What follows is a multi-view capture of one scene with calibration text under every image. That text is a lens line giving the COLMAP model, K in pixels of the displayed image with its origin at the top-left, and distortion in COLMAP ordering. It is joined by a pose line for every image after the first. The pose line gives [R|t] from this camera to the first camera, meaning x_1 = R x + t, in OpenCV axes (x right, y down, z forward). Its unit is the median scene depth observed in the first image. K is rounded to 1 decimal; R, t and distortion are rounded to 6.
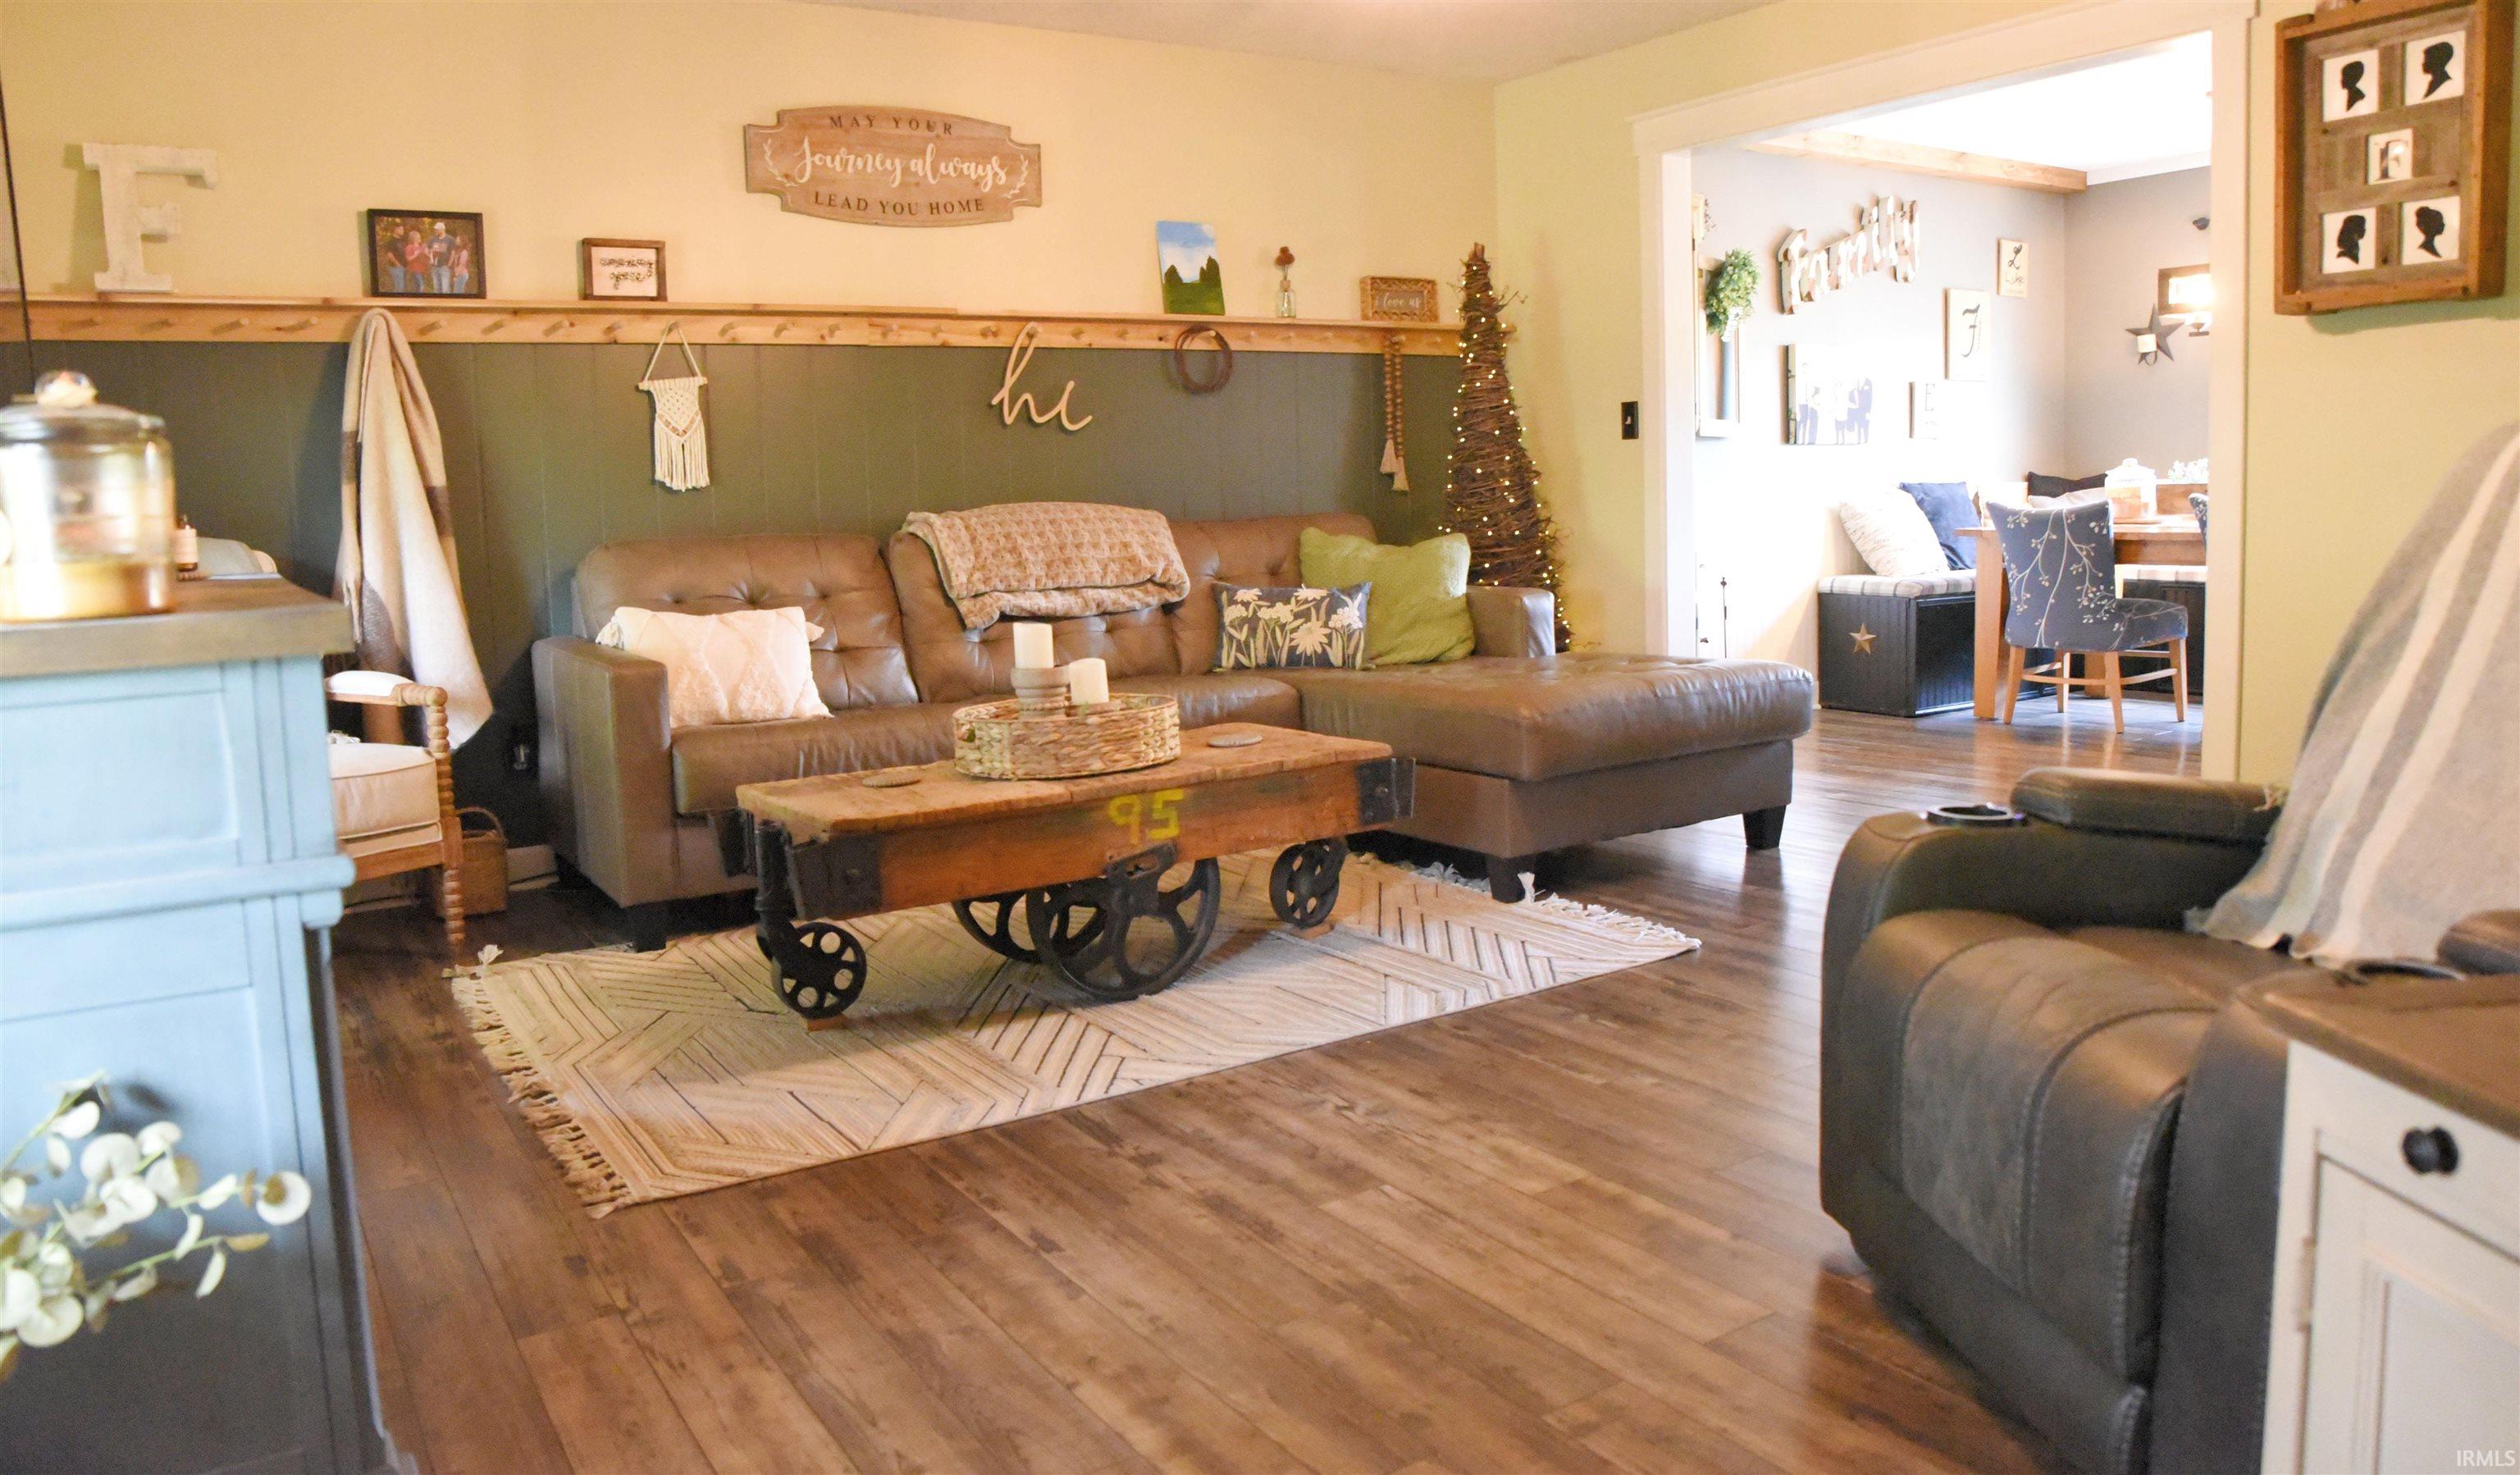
lens RADIAL K [[1724.4, 0, 1261.2], [0, 1724.4, 668.4], [0, 0, 1]] dist [-0.105226, 0.000016]
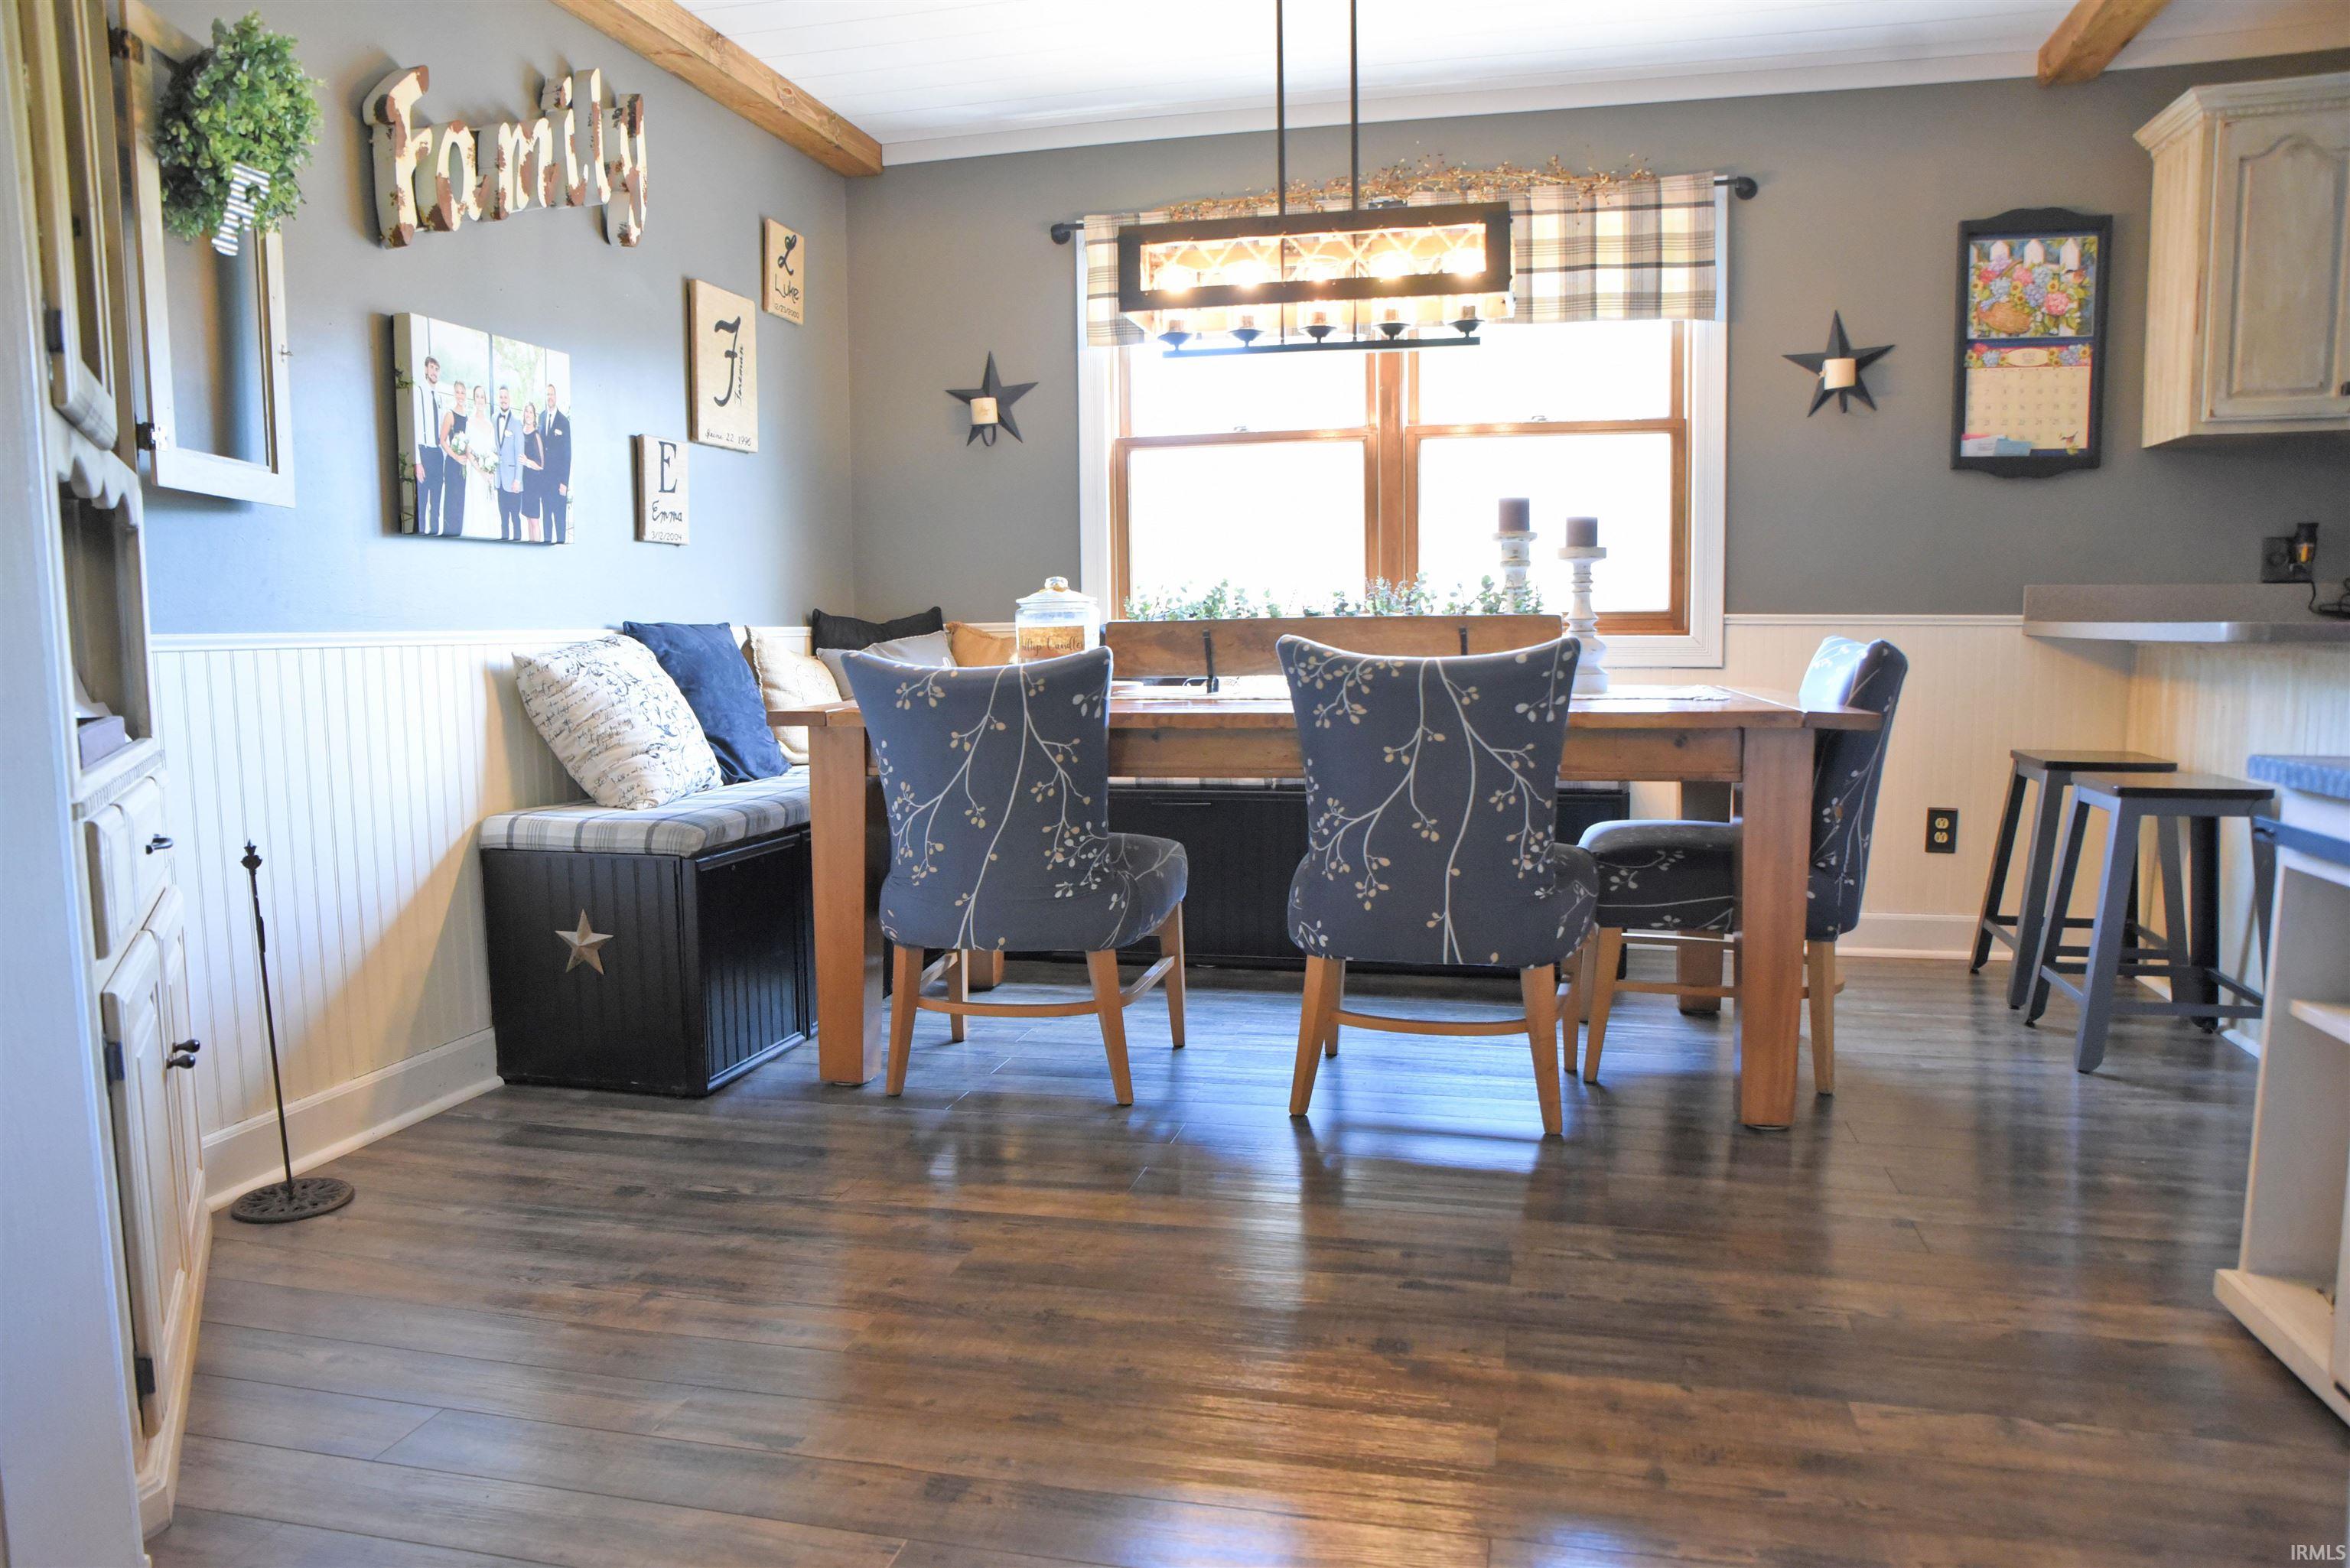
lens RADIAL K [[1600.5, 0, 1175.0], [0, 1600.5, 784.0], [0, 0, 1]] dist [-0.130304, 0.101624]
pose [[0.723192, -0.047192, 0.689033, 0.167772], [0.062246, 0.998056, 0.003025, -0.052323], [-0.687837, 0.040702, 0.724723, 0.553275]]
